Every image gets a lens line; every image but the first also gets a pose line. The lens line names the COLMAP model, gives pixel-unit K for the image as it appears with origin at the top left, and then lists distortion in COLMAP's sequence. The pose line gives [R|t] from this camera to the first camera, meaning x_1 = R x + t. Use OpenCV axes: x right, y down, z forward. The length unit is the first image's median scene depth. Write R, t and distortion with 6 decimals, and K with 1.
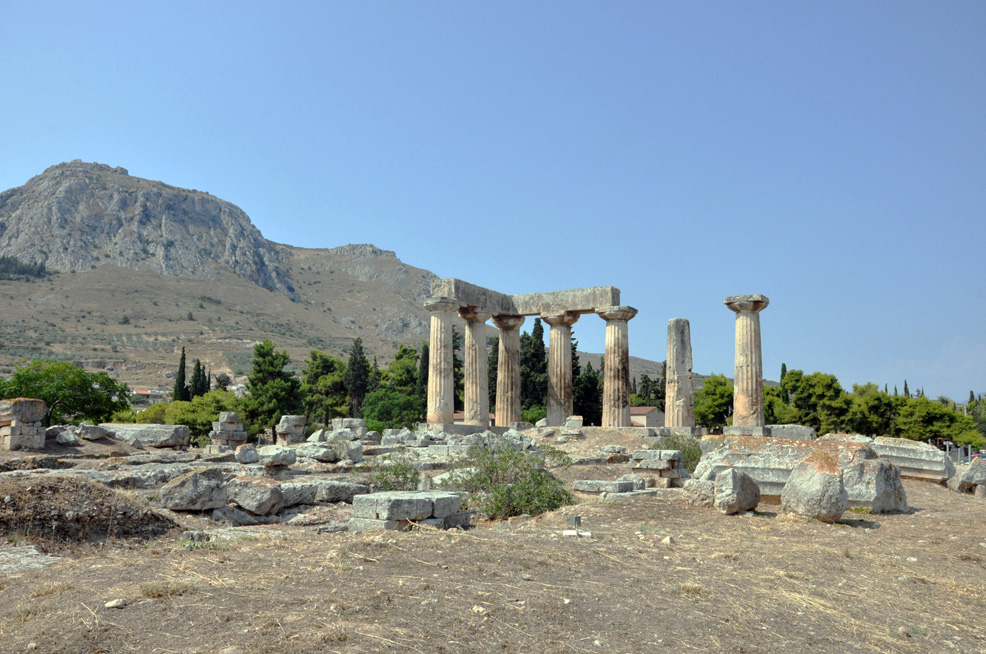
lens RADIAL K [[758.5, 0, 490.1], [0, 758.5, 338.7], [0, 0, 1]] dist [-0.143433, 0.113908]
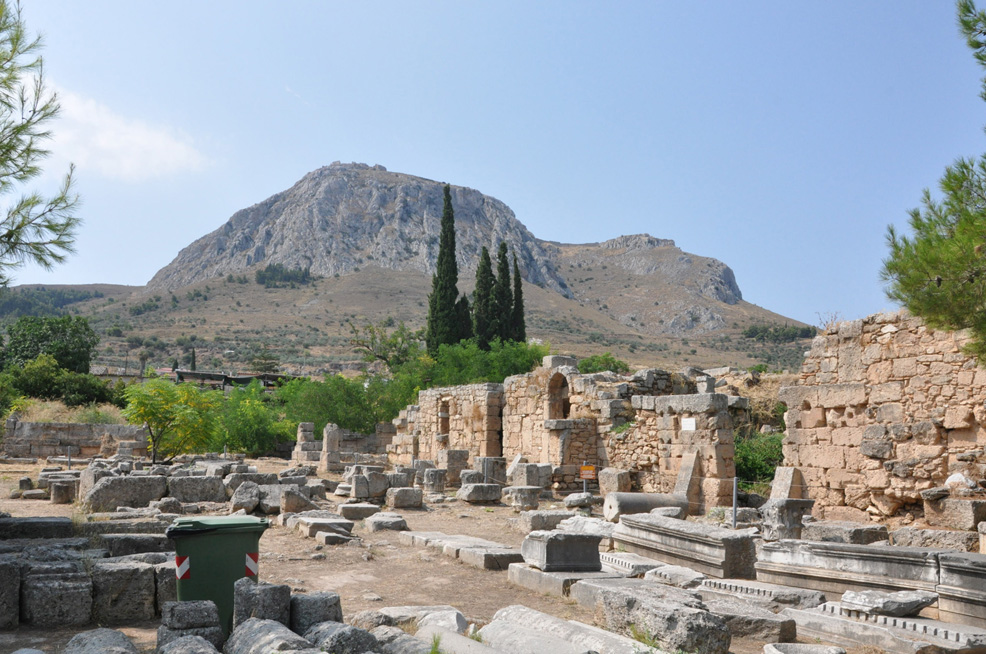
lens RADIAL K [[763.5, 0, 492.8], [0, 763.5, 457.7], [0, 0, 1]] dist [0.002997, -0.002550]
pose [[0.942314, 0.010486, -0.334565, -0.041375], [0.037743, 0.989806, 0.137327, 0.011586], [0.332595, -0.142033, 0.932313, 0.099568]]
